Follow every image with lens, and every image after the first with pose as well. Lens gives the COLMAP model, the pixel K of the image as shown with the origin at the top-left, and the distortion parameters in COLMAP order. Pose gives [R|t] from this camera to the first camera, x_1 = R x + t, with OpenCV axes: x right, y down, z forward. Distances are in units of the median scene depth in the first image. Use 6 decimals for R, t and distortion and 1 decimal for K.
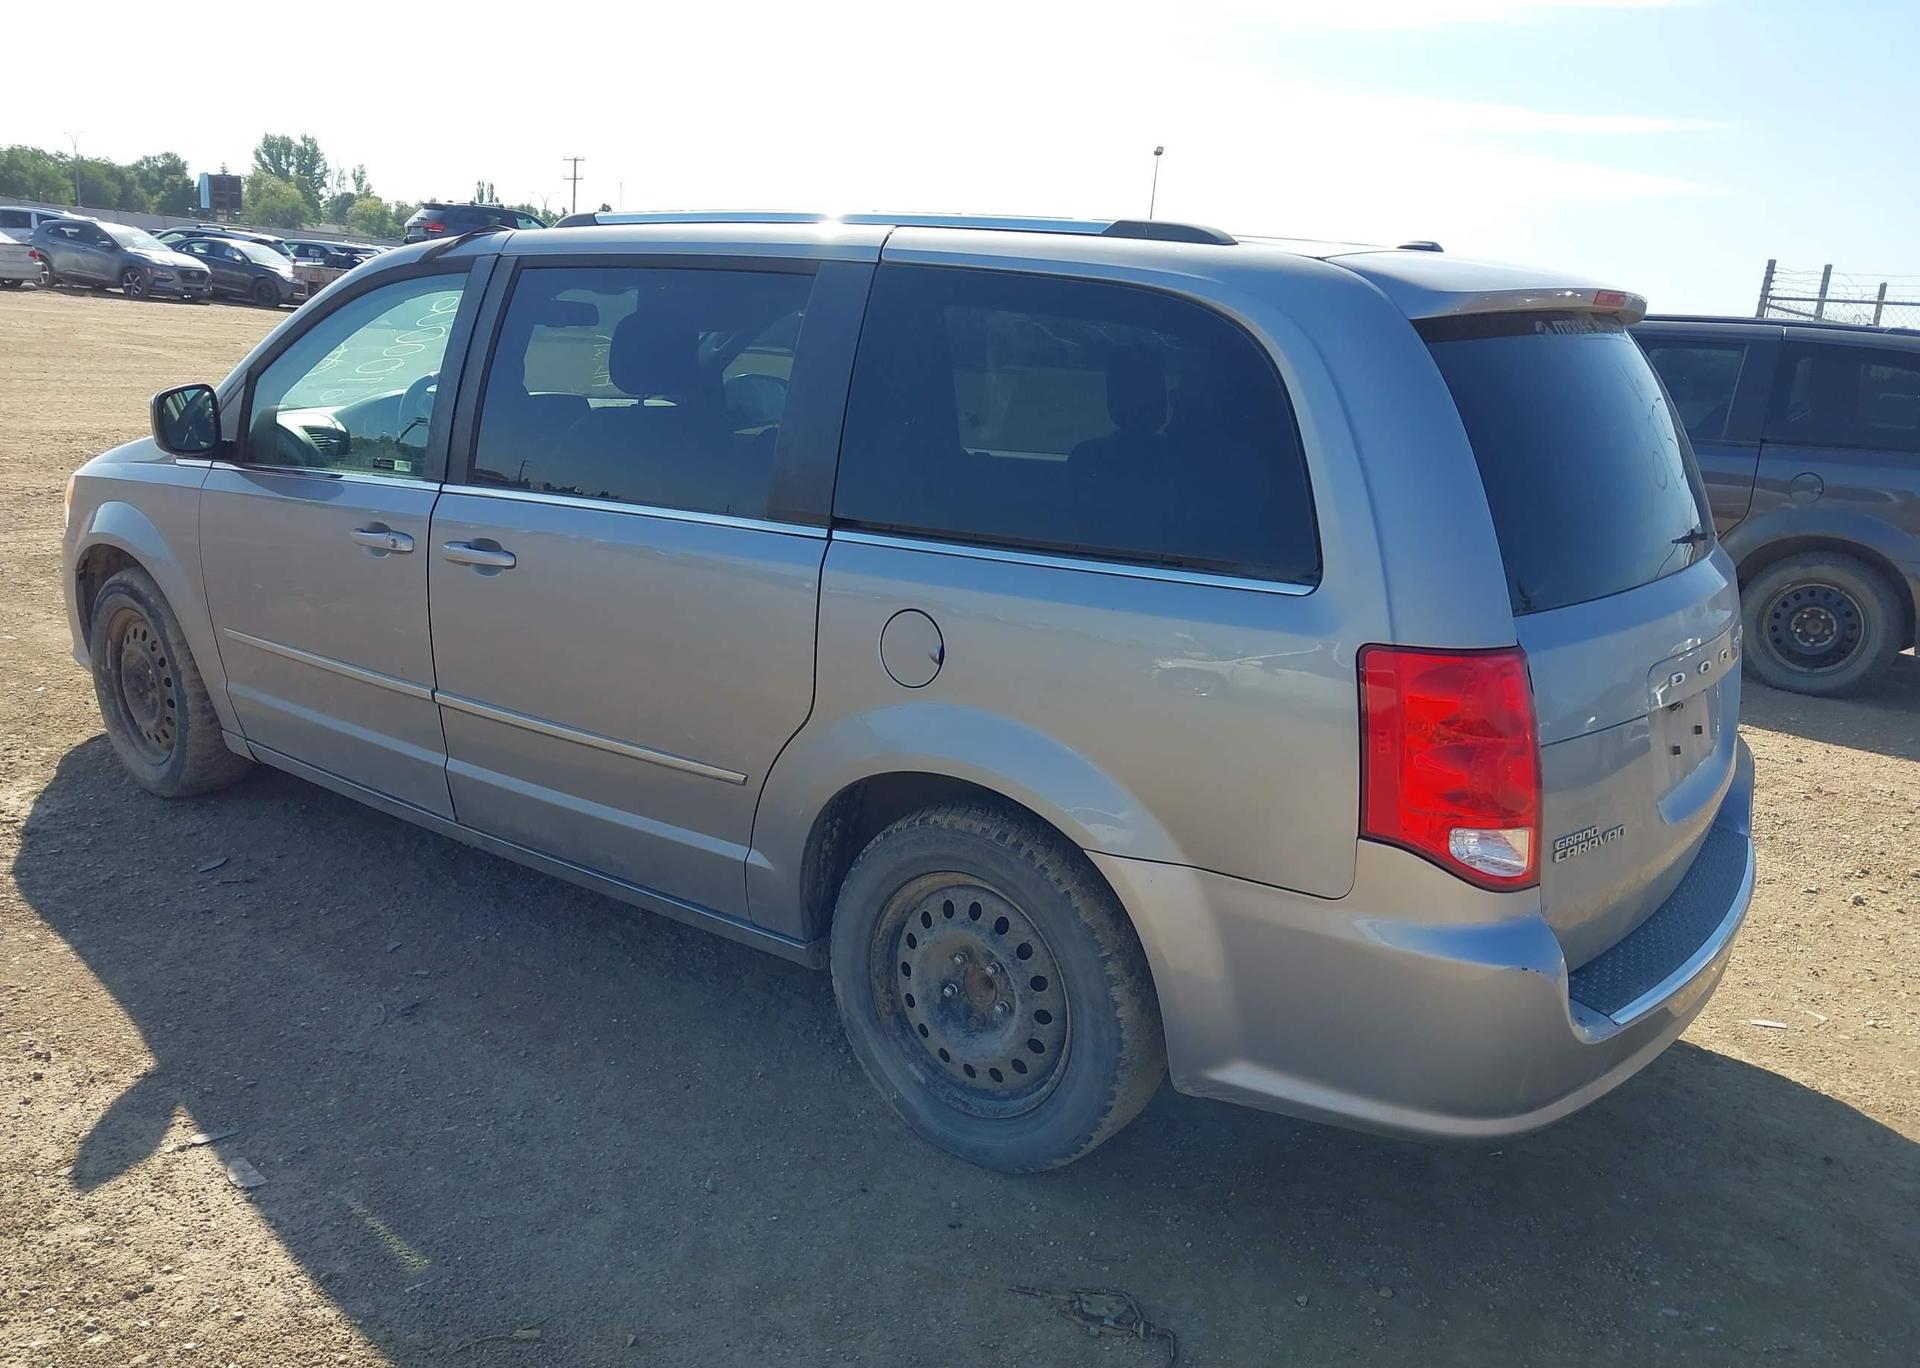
lens RADIAL K [[1631.5, 0, 973.5], [0, 1631.5, 680.0], [0, 0, 1]] dist [0.031998, -0.034649]
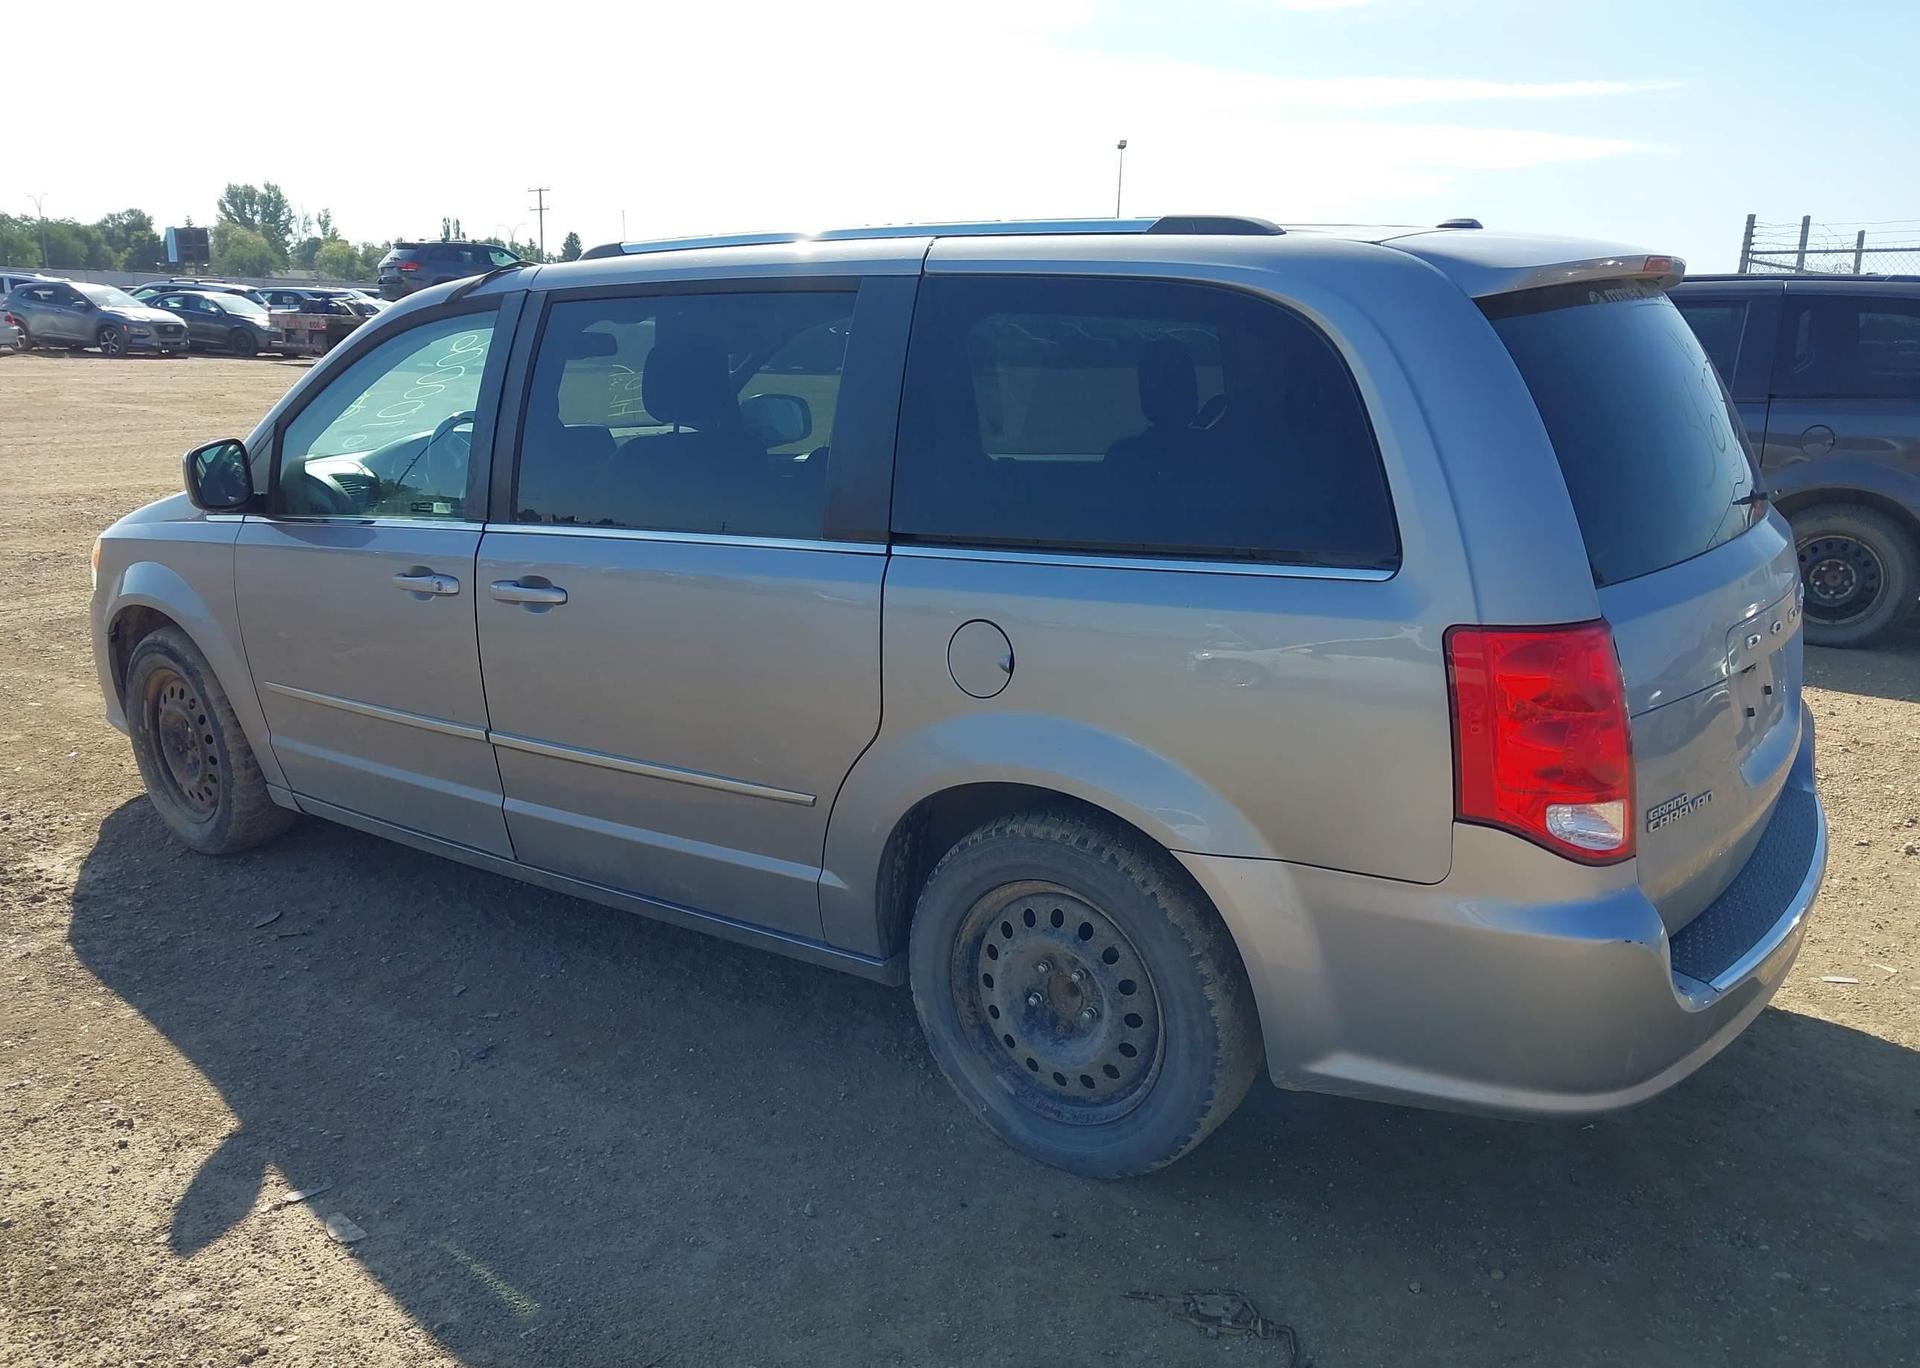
lens RADIAL K [[1631.5, 0, 973.1], [0, 1631.5, 682.7], [0, 0, 1]] dist [0.031998, -0.034649]
pose [[0.997972, -0.063621, 0.002074, -0.040773], [0.063623, 0.997974, -0.000879, -0.003945], [-0.002014, 0.001009, 0.999997, 0.004201]]
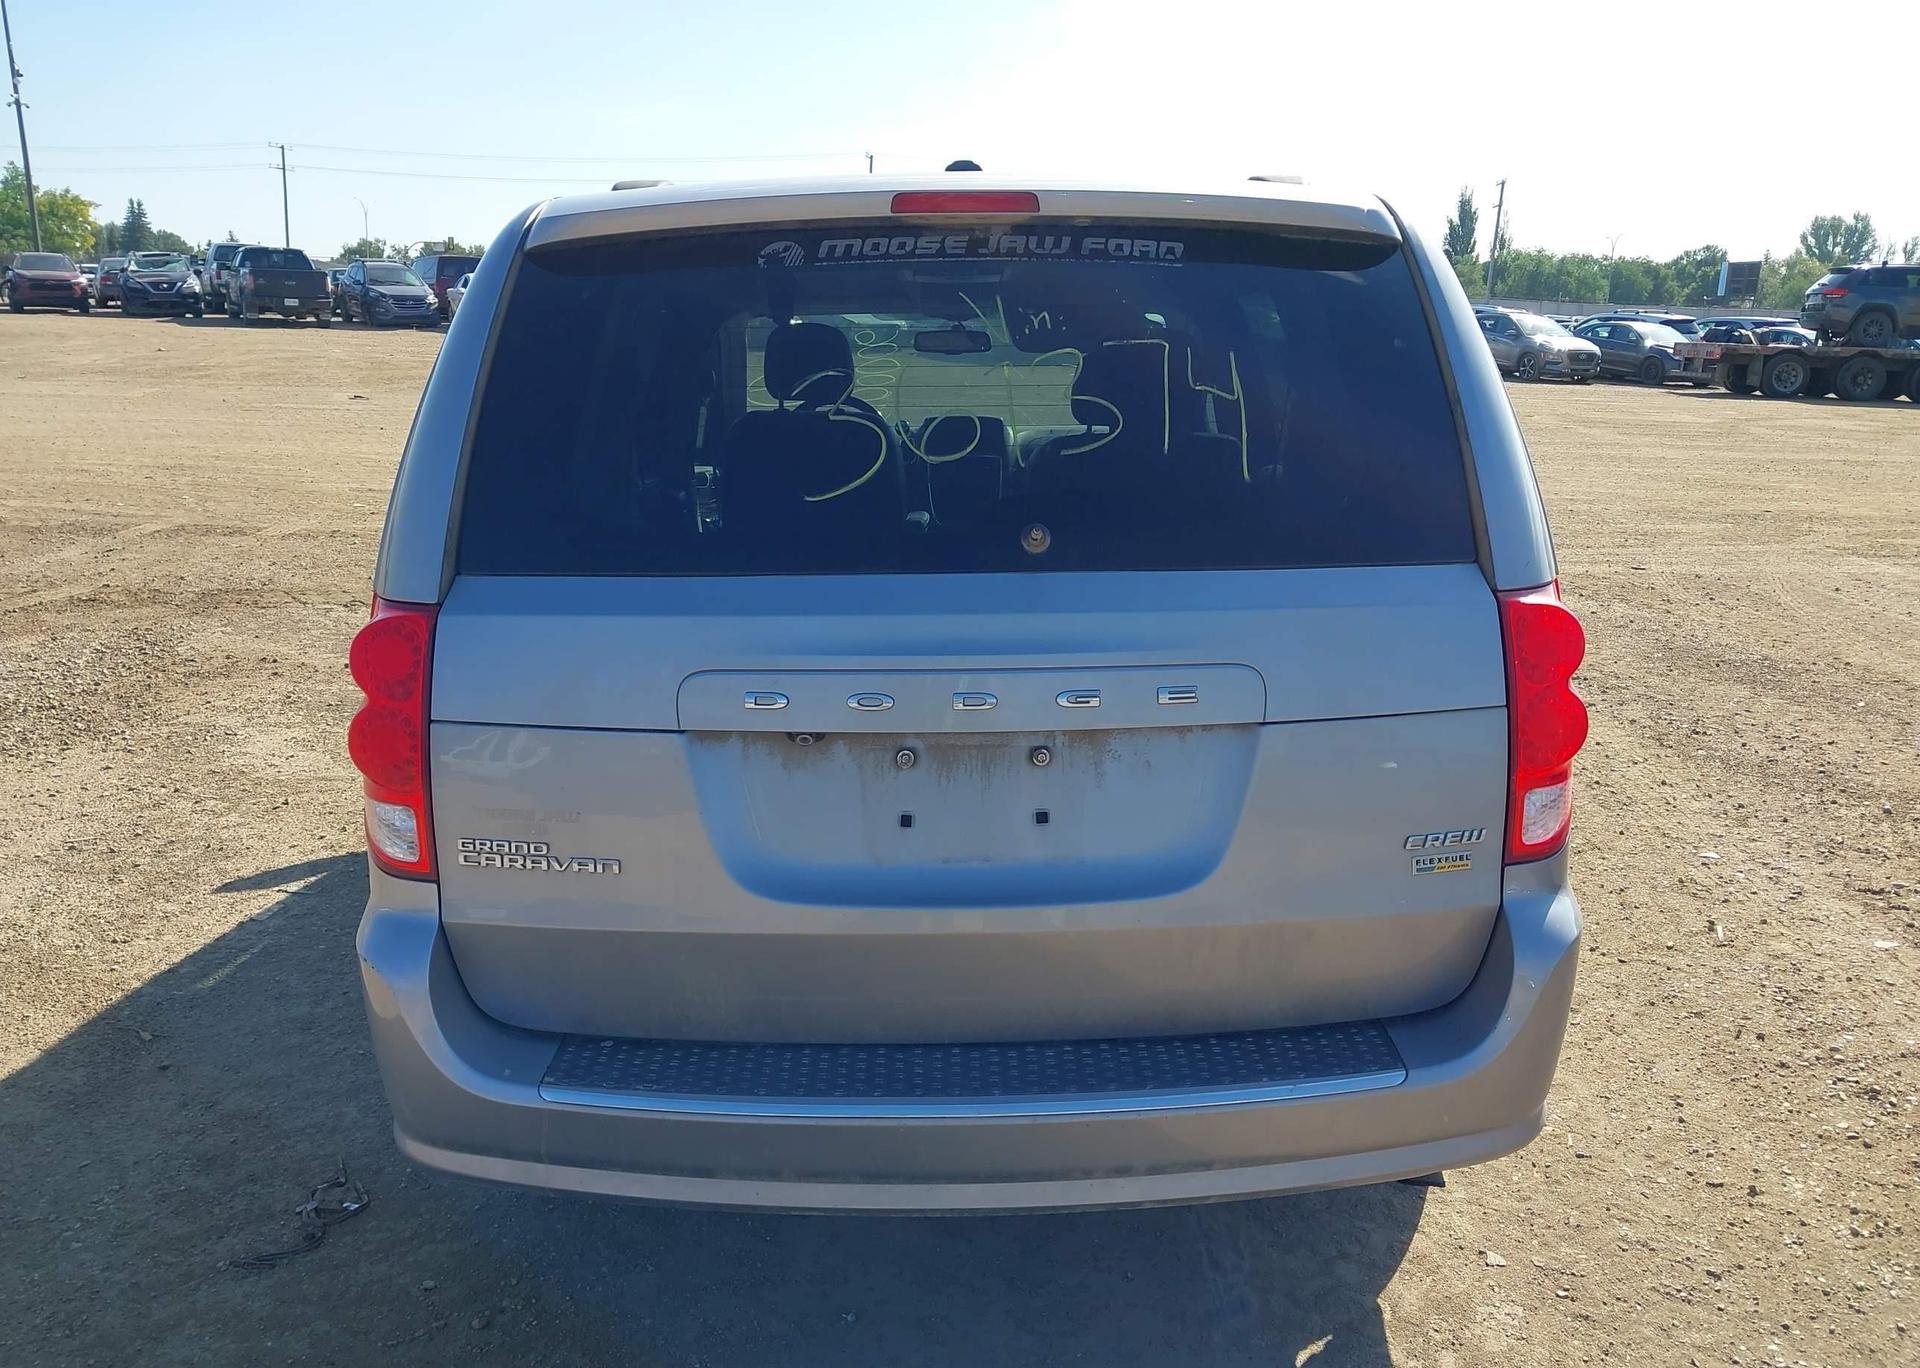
lens RADIAL K [[1631.5, 0, 967.7], [0, 1631.5, 689.1], [0, 0, 1]] dist [0.031998, -0.034649]
pose [[0.653000, 0.104517, -0.750111, 0.956336], [-0.138642, 0.990192, 0.017276, -0.012991], [0.744560, 0.092715, 0.661086, 0.476535]]
